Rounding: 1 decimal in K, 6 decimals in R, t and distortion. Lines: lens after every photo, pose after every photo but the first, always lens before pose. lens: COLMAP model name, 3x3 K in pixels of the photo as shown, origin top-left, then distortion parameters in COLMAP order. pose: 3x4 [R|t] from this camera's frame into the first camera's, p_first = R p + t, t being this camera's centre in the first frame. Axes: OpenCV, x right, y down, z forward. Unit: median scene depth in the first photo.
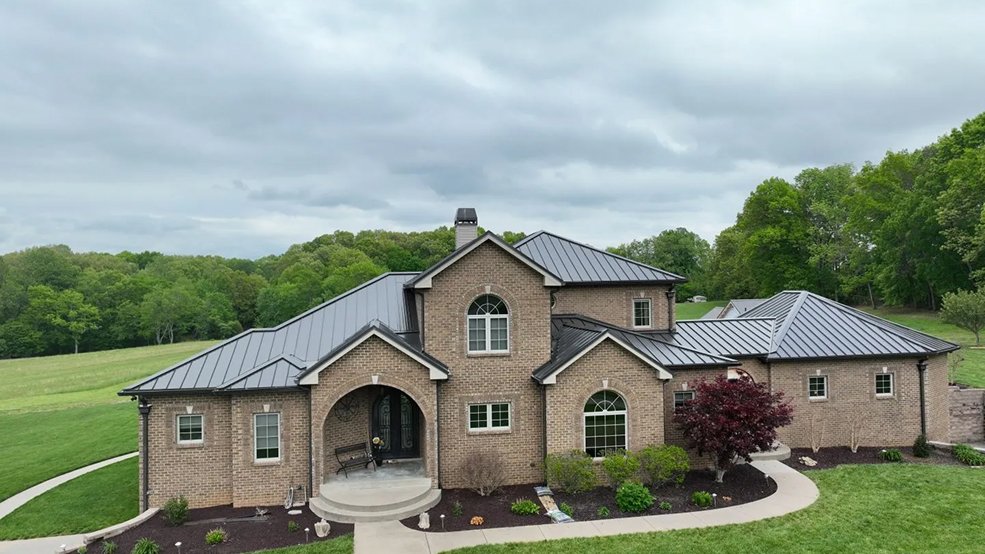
lens RADIAL K [[712.4, 0, 492.5], [0, 712.4, 314.4], [0, 0, 1]] dist [0.019306, -0.002610]
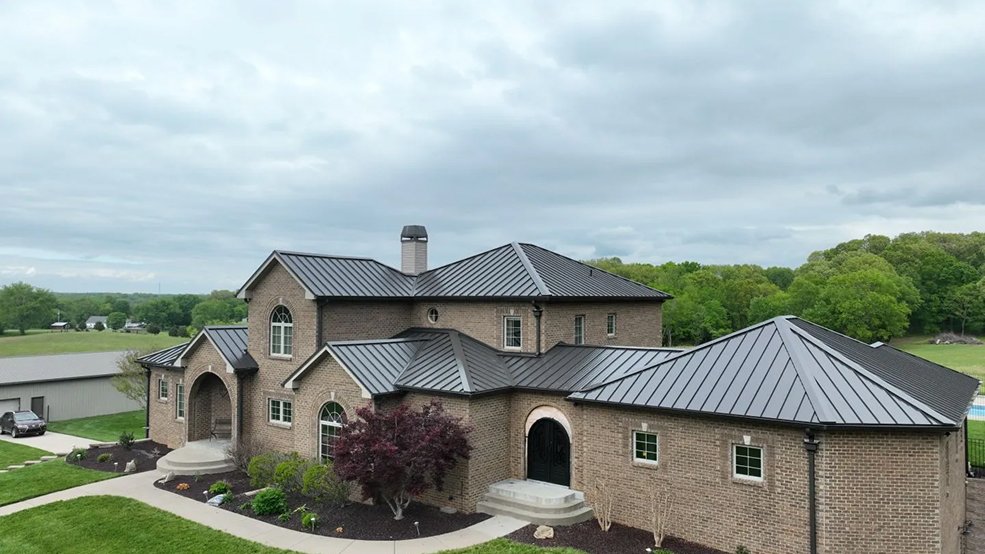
lens RADIAL K [[709.6, 0, 492.5], [0, 709.6, 277.0], [0, 0, 1]] dist [-0.007235, -0.002864]
pose [[0.671158, -0.001092, -0.741314, 0.855862], [-0.045540, 0.998049, -0.042701, -0.032383], [0.739914, 0.062418, 0.669799, 0.375285]]
